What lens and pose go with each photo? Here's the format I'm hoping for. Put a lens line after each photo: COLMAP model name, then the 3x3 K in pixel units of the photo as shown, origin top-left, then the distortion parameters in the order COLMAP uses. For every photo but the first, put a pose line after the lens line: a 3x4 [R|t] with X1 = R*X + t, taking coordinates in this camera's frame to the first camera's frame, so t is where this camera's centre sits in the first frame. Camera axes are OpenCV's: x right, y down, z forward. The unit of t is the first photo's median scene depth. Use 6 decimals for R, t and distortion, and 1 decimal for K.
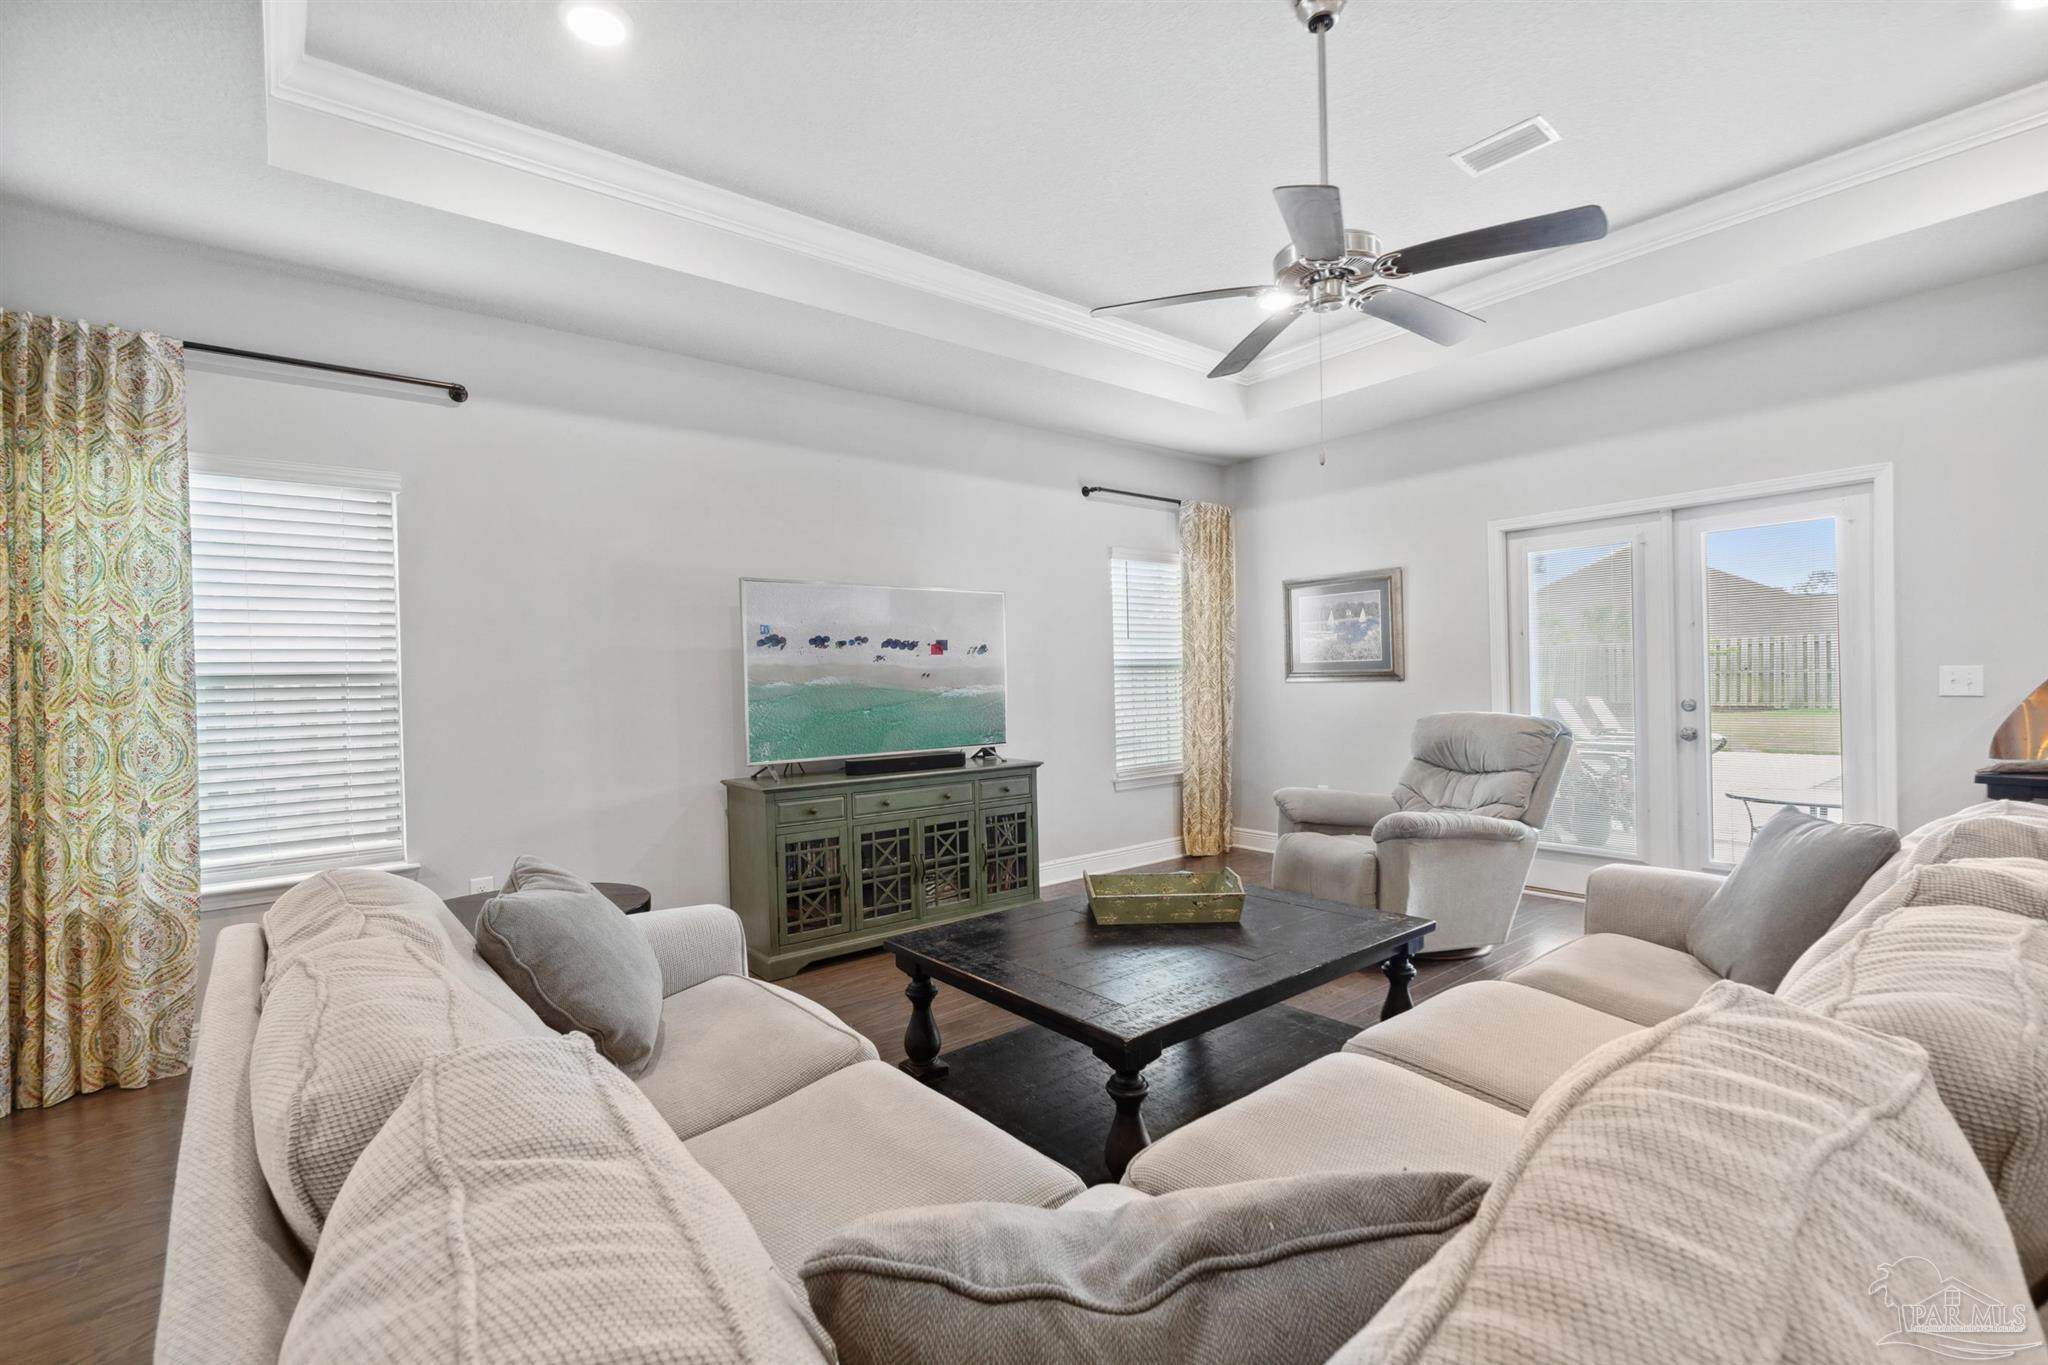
lens RADIAL K [[901.2, 0, 1016.1], [0, 901.2, 688.1], [0, 0, 1]] dist [0.005554, -0.001615]
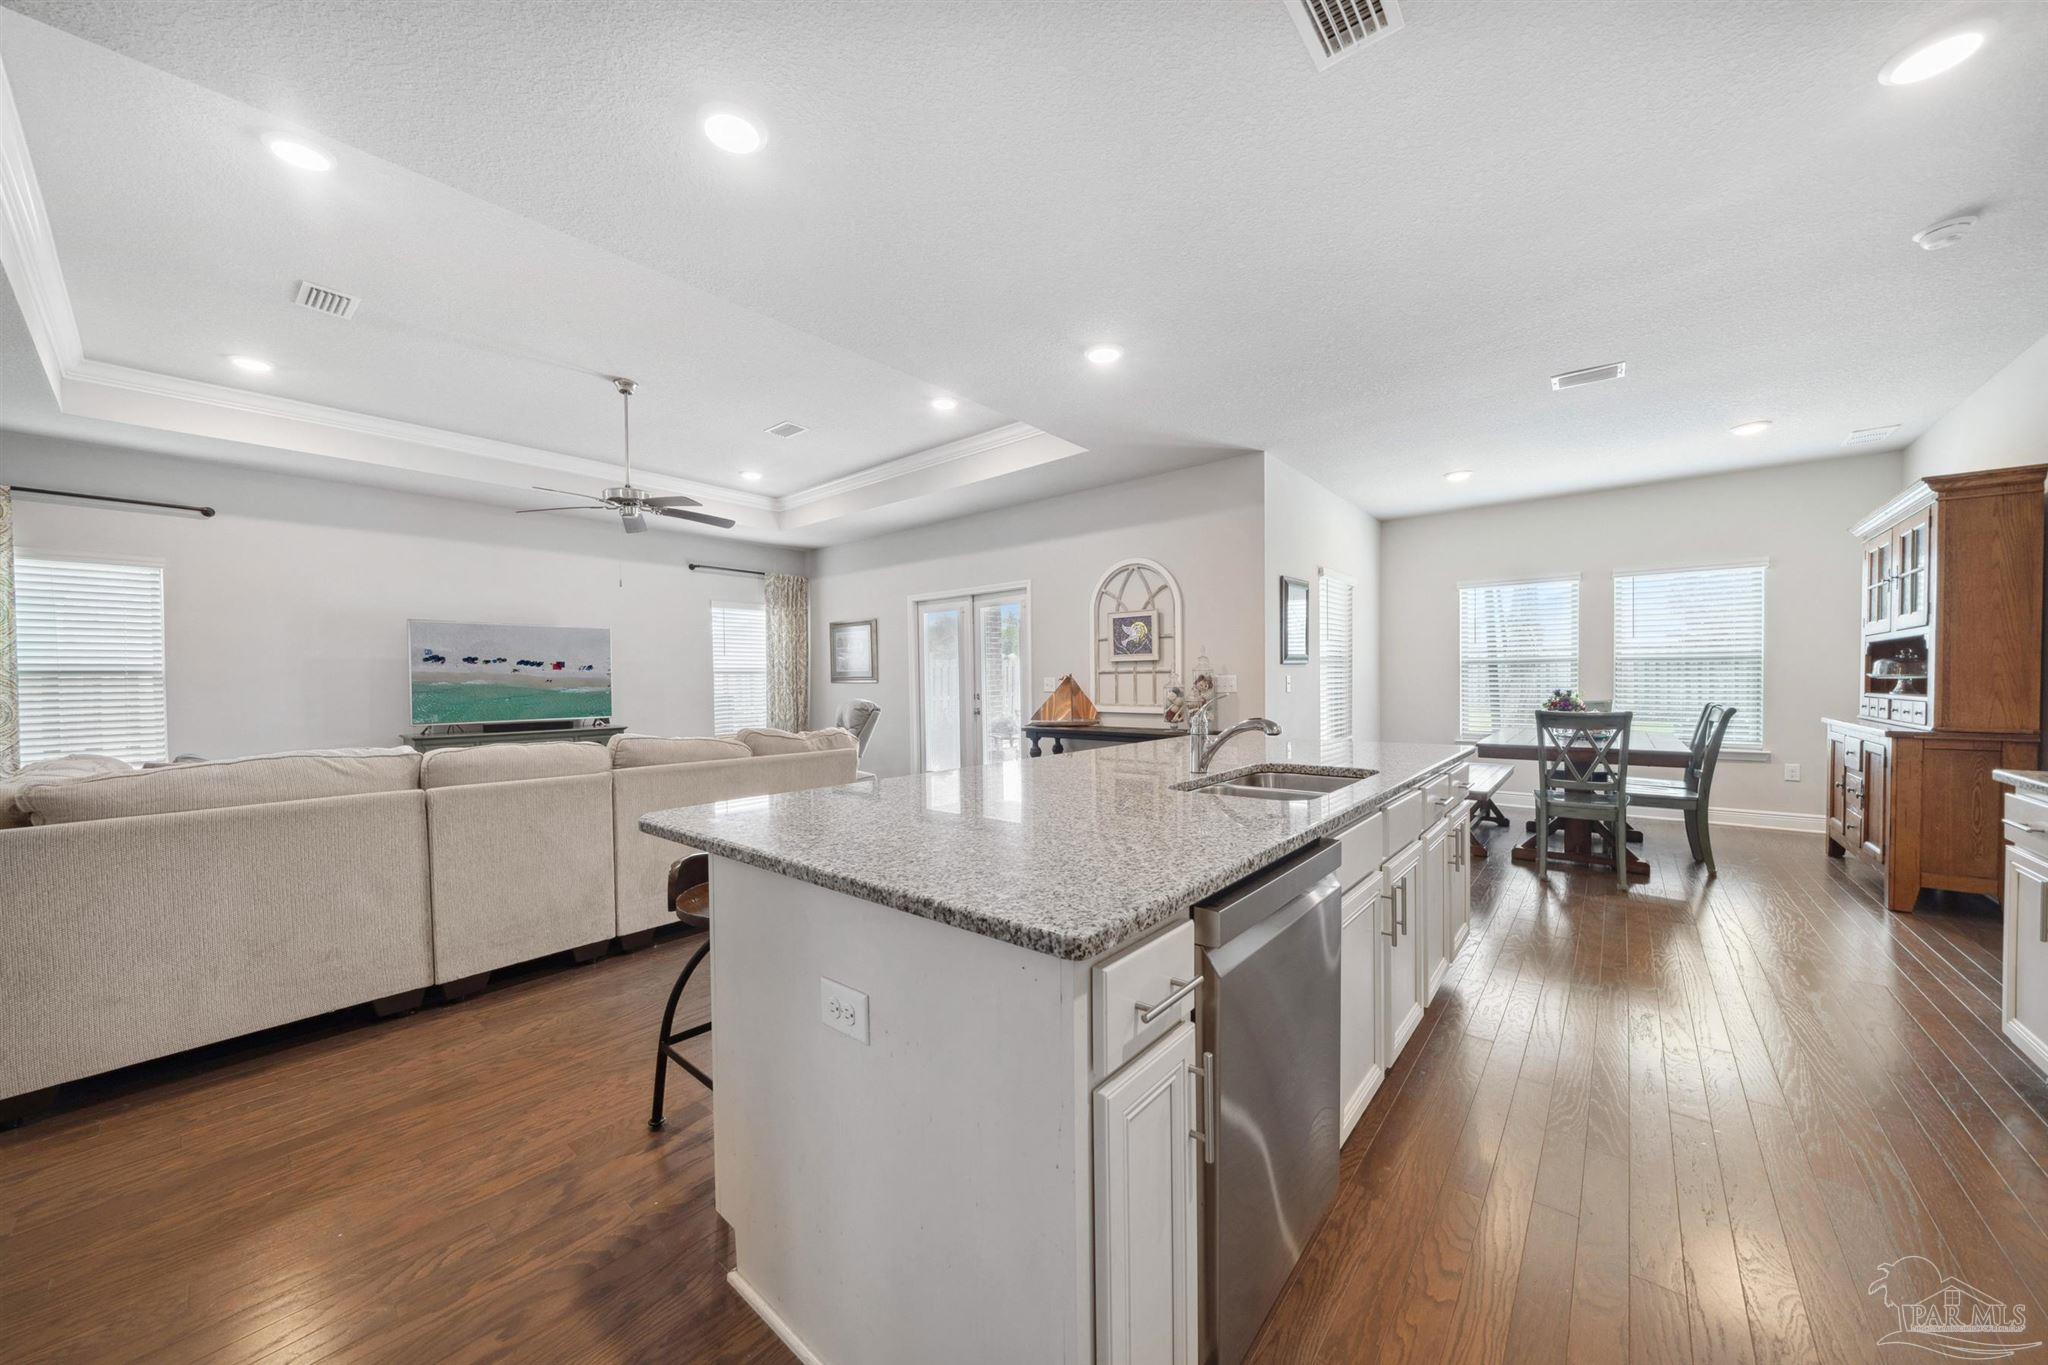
lens RADIAL K [[723.5, 0, 1010.1], [0, 723.5, 690.4], [0, 0, 1]] dist [0.005357, -0.000030]
pose [[0.983449, 0.008959, 0.180962, 0.549798], [-0.009640, 0.999949, 0.002887, 0.000828], [-0.180927, -0.004584, 0.983486, -0.560709]]
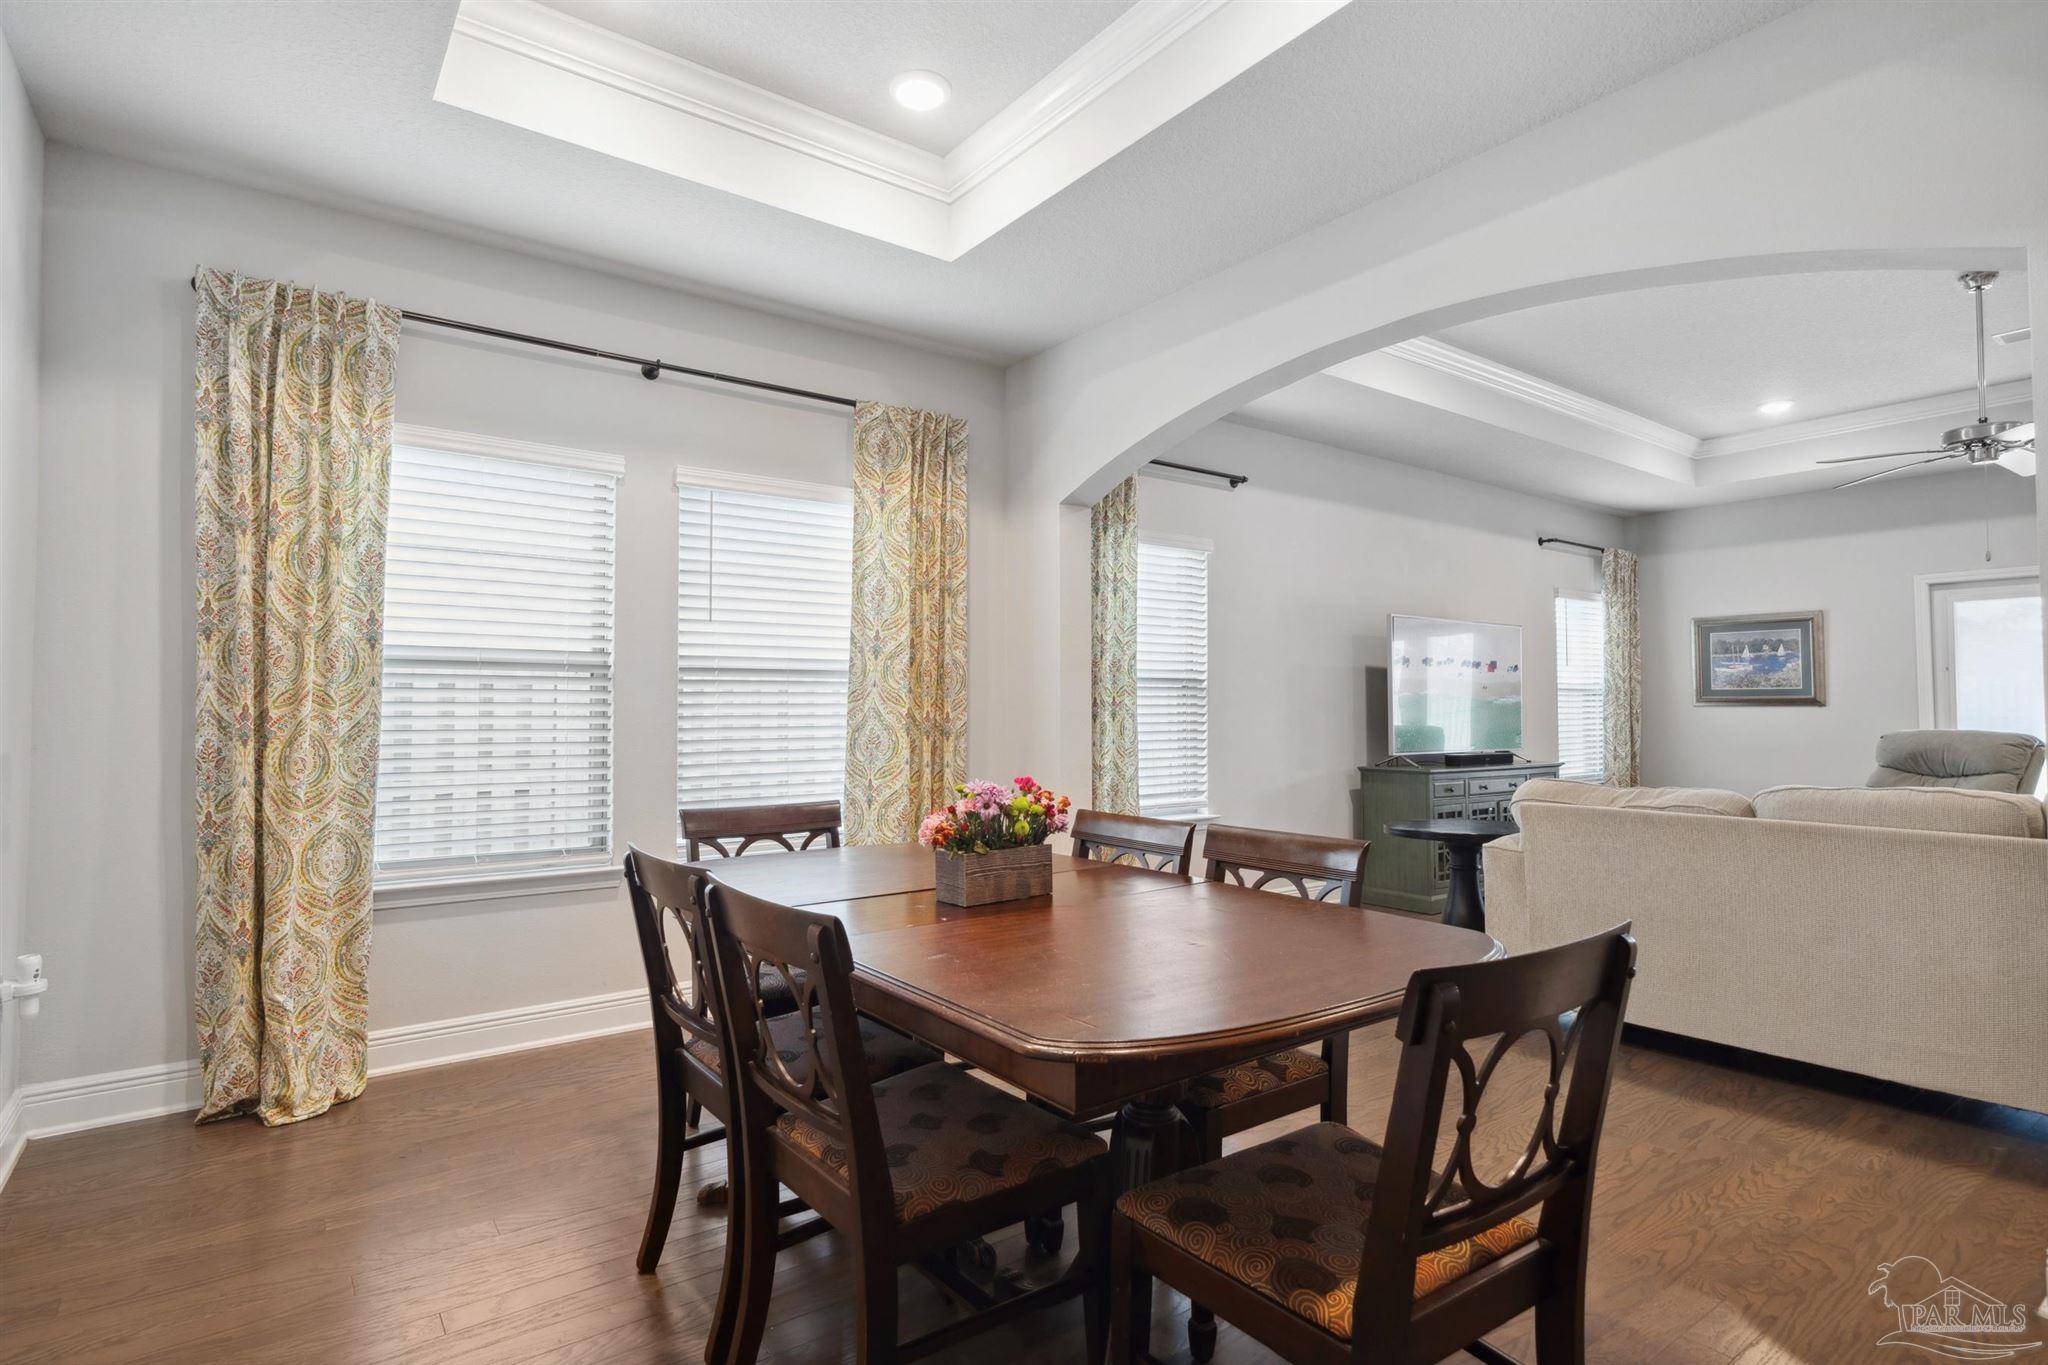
lens RADIAL K [[1023.5, 0, 1004.8], [0, 1023.5, 671.9], [0, 0, 1]] dist [0.000528, -0.002076]
pose [[0.998481, 0.022007, -0.050519, -0.741516], [-0.024192, 0.998779, -0.043065, 0.039407], [0.049509, 0.044222, 0.997794, -0.505189]]
